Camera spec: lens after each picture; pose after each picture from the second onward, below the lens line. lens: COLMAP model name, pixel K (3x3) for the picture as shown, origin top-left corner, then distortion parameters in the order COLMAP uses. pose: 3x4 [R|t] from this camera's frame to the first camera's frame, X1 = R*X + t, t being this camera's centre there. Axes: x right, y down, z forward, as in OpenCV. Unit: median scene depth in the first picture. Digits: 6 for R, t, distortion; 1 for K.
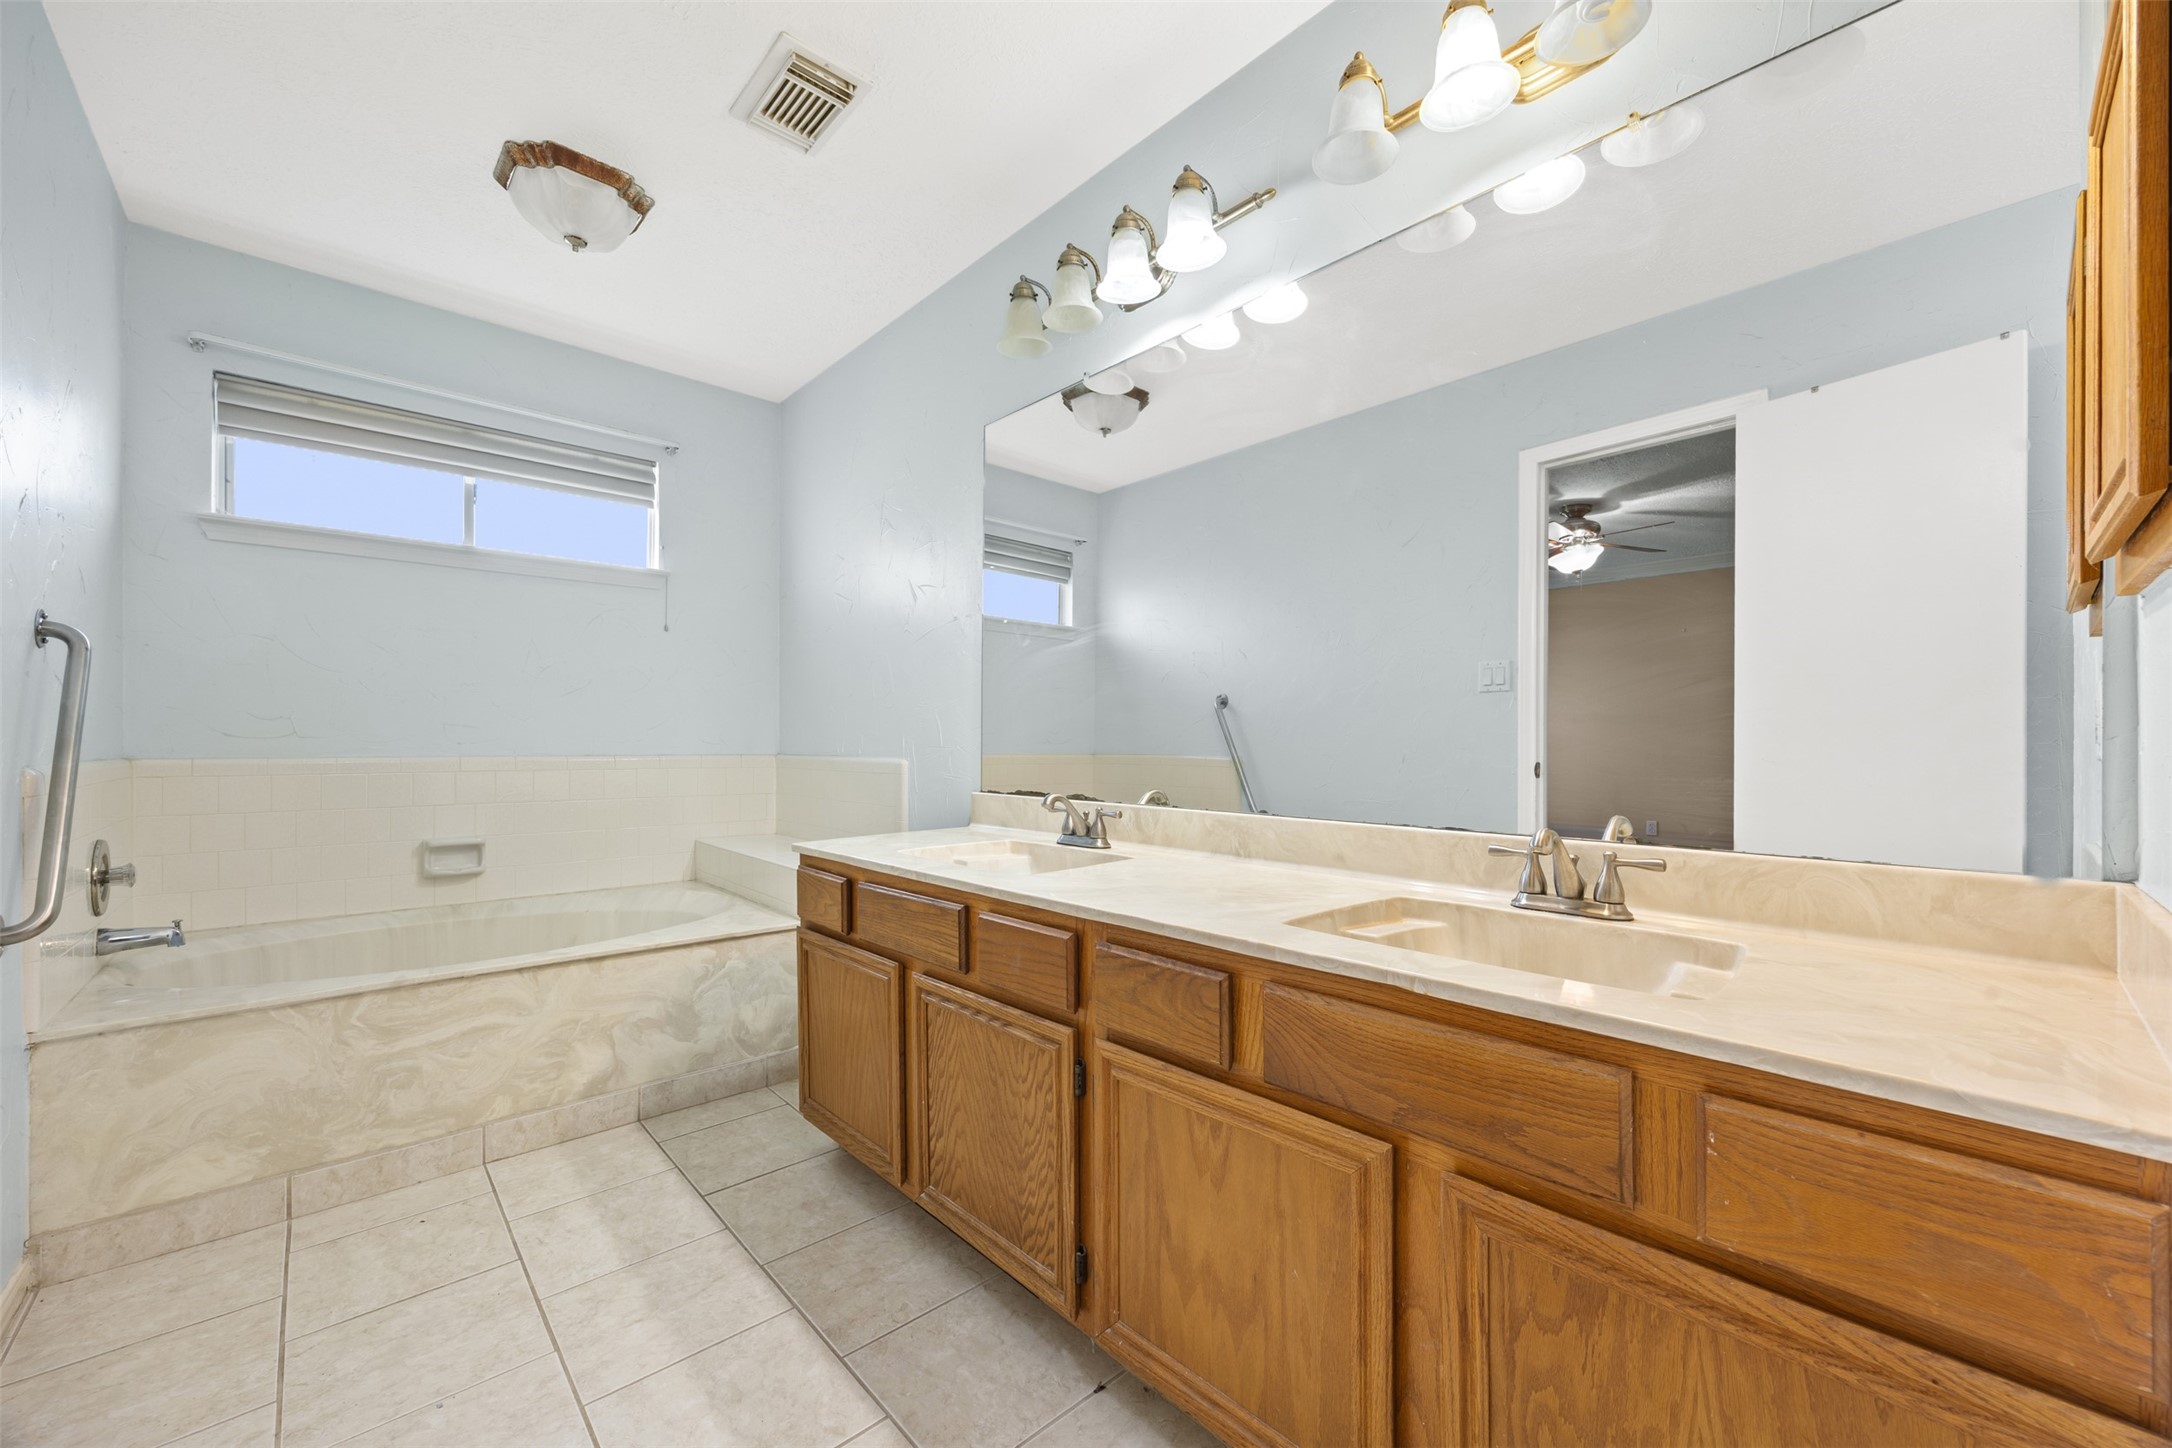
lens RADIAL K [[842.2, 0, 1088.6], [0, 842.2, 731.3], [0, 0, 1]] dist [-0.002512, 0.000059]
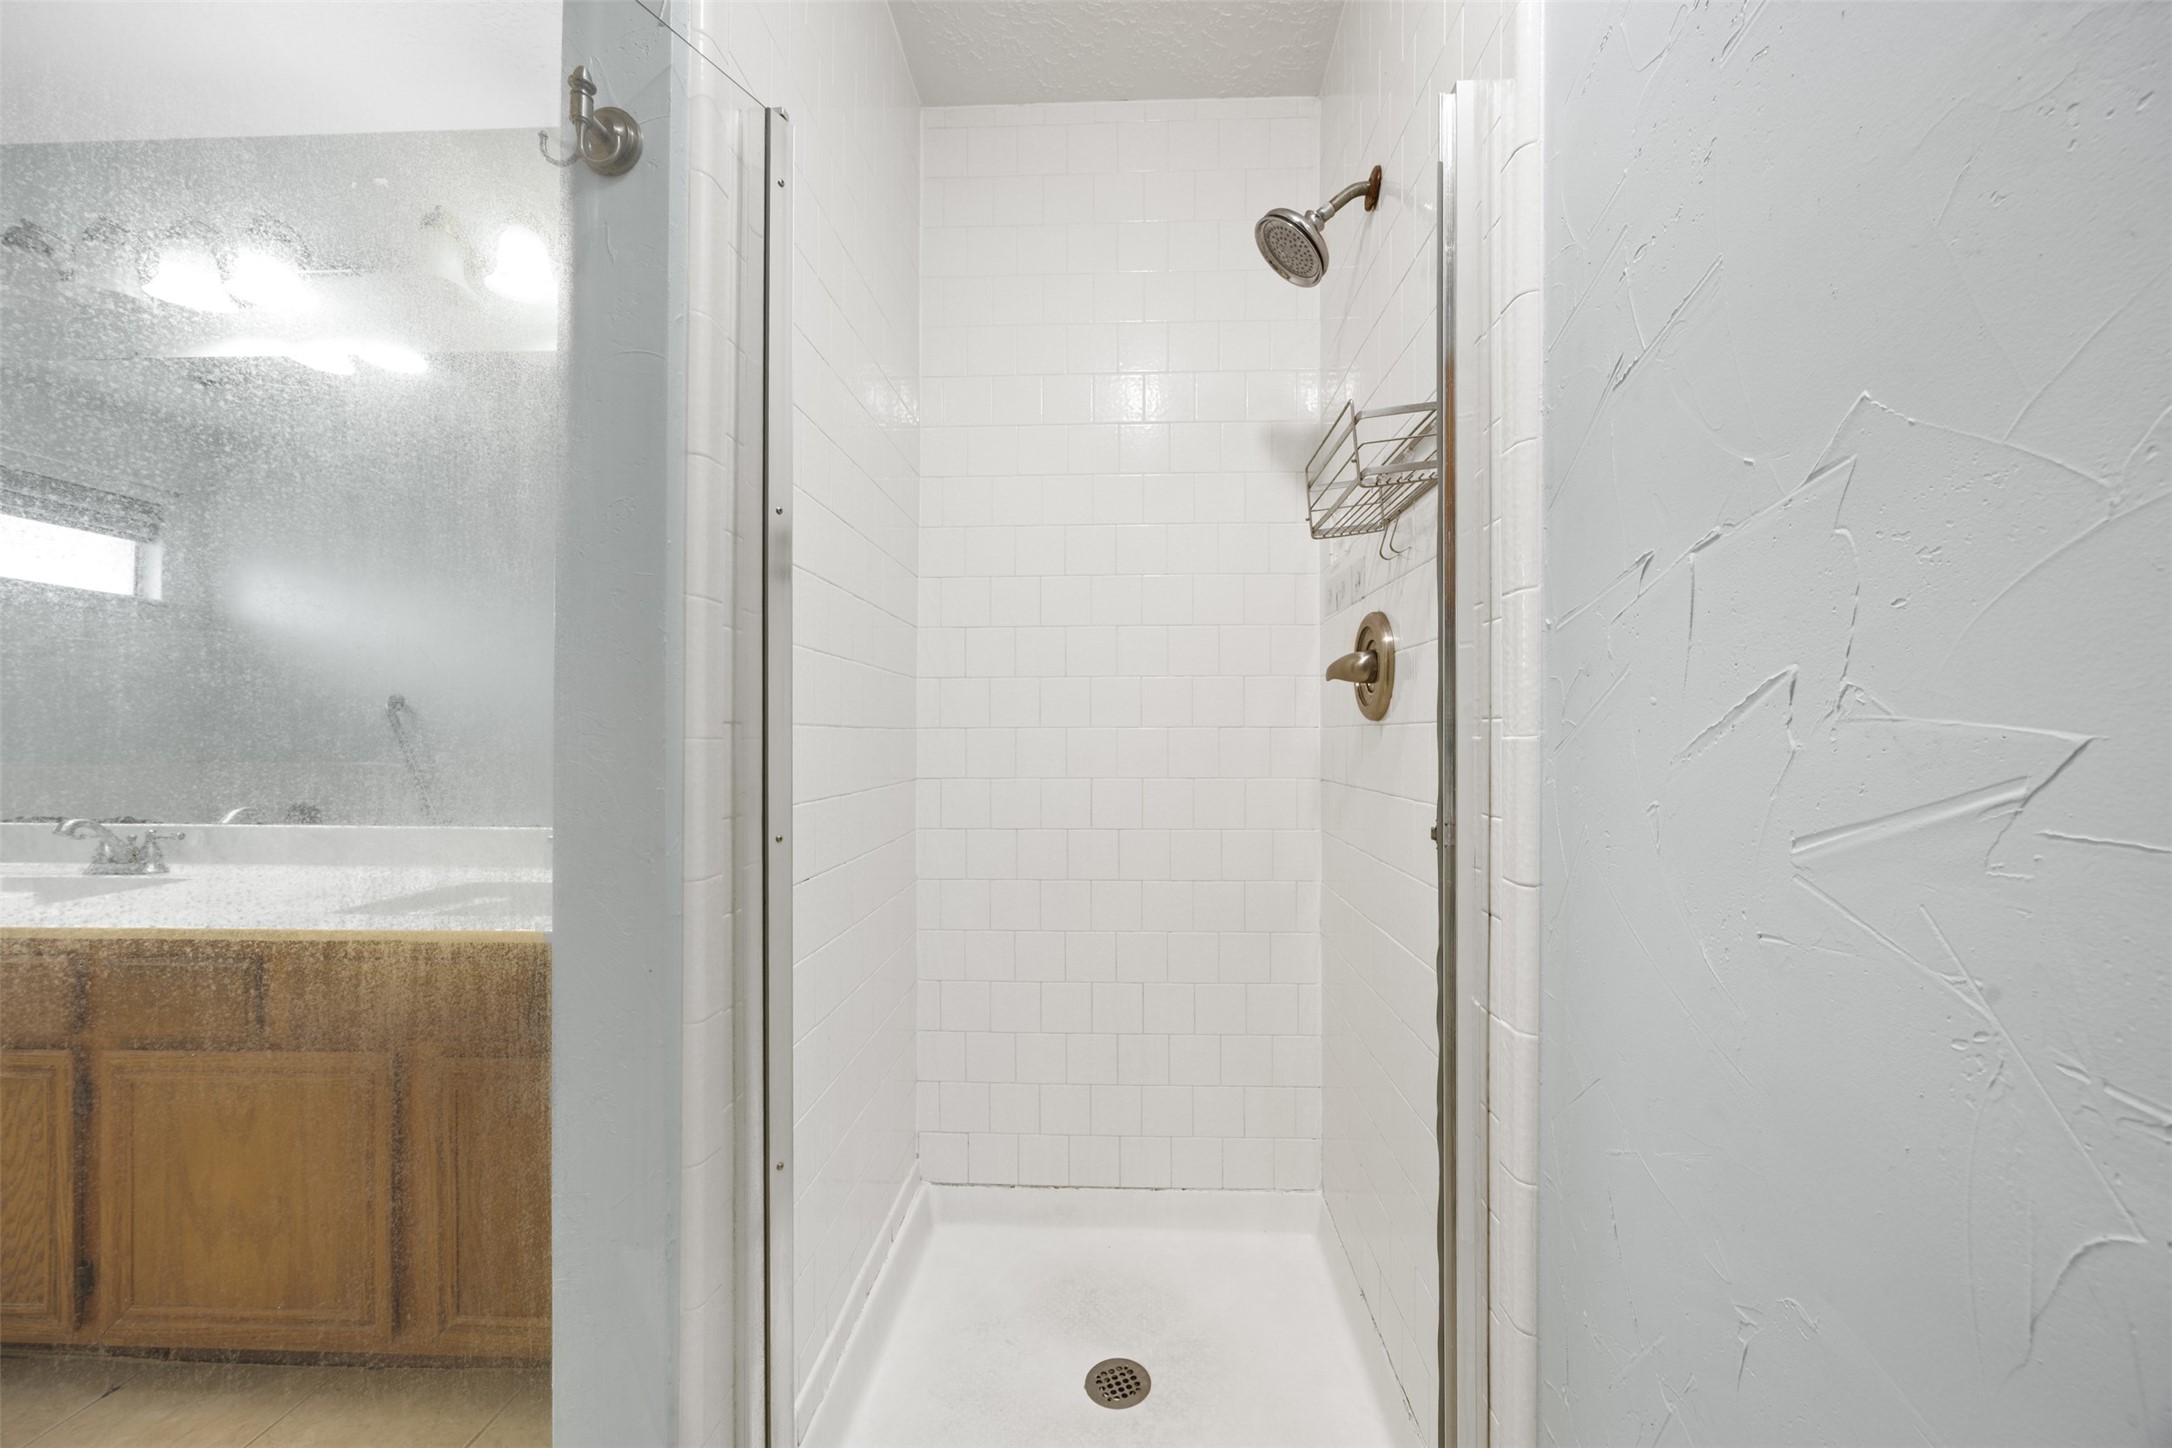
lens RADIAL K [[842.2, 0, 1088.6], [0, 842.2, 731.3], [0, 0, 1]] dist [-0.002512, 0.000059]
pose [[0.703298, 0.006213, 0.710868, 0.117354], [-0.010026, 0.999949, 0.001179, -0.042970], [-0.710824, -0.007956, 0.703325, -0.559267]]
